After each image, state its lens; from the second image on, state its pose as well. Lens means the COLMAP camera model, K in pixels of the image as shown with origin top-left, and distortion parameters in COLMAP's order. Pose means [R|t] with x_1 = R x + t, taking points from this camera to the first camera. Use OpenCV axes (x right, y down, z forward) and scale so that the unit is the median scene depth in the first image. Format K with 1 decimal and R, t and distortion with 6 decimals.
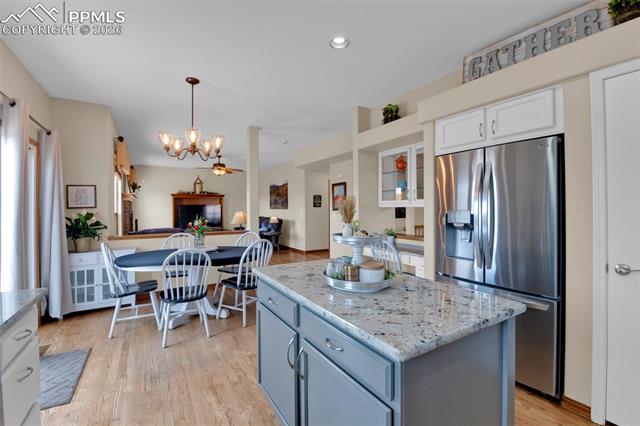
lens RADIAL K [[280.8, 0, 322.0], [0, 280.8, 208.9], [0, 0, 1]] dist [0.001636, -0.000020]
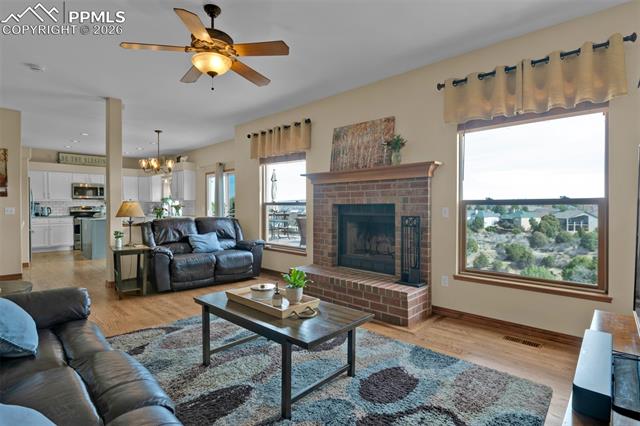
lens RADIAL K [[323.6, 0, 317.1], [0, 323.6, 207.2], [0, 0, 1]] dist [0.027747, -0.000334]
pose [[-0.971193, 0.007110, -0.238187, -0.444556], [0.005564, 0.999959, 0.007162, 0.017333], [0.238228, 0.005630, -0.971193, 1.572900]]
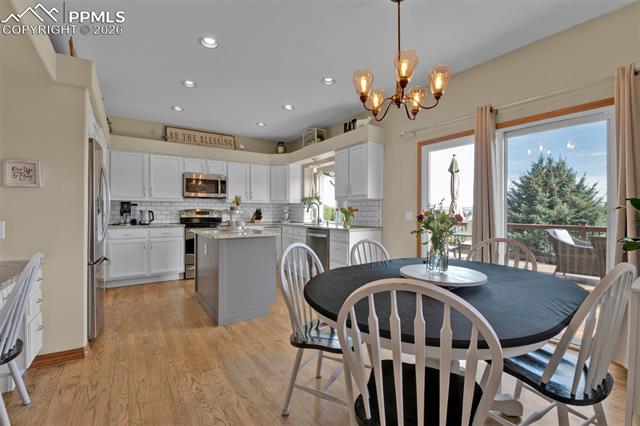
lens RADIAL K [[280.8, 0, 322.0], [0, 280.8, 208.9], [0, 0, 1]] dist [0.001636, -0.000020]
pose [[-0.998456, 0.000727, -0.055539, -0.103467], [0.001029, 0.999985, -0.005410, 0.021277], [0.055534, -0.005459, -0.998442, 0.757724]]
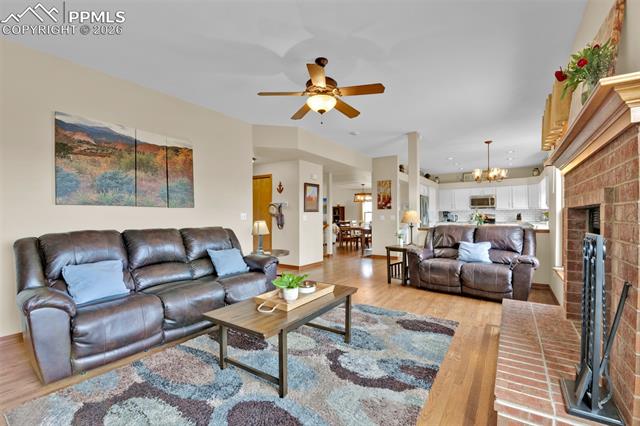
lens RADIAL K [[279.2, 0, 320.0], [0, 279.2, 213.0], [0, 0, 1]] dist [0.000842, 0.000052]
pose [[-0.407356, 0.018449, 0.913083, -0.811889], [0.011498, 0.999820, -0.015072, 0.023884], [-0.913197, 0.004359, -0.407495, 1.336705]]
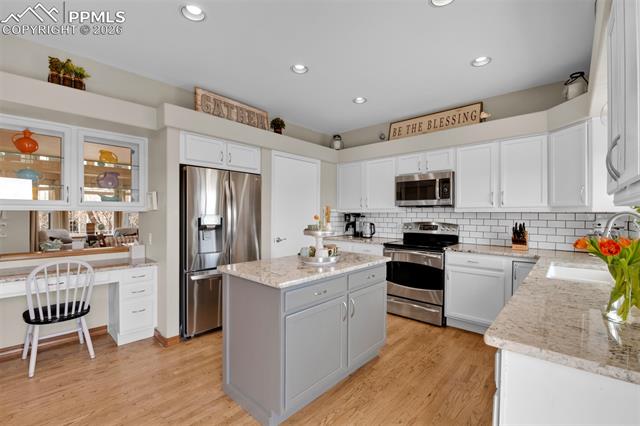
lens RADIAL K [[283.4, 0, 318.0], [0, 283.4, 211.0], [0, 0, 1]] dist [-0.001410, -0.000294]
pose [[-0.278372, 0.011559, 0.960404, -0.300263], [0.000257, 0.999928, -0.011961, 0.001571], [-0.960473, -0.003083, -0.278355, 0.316828]]
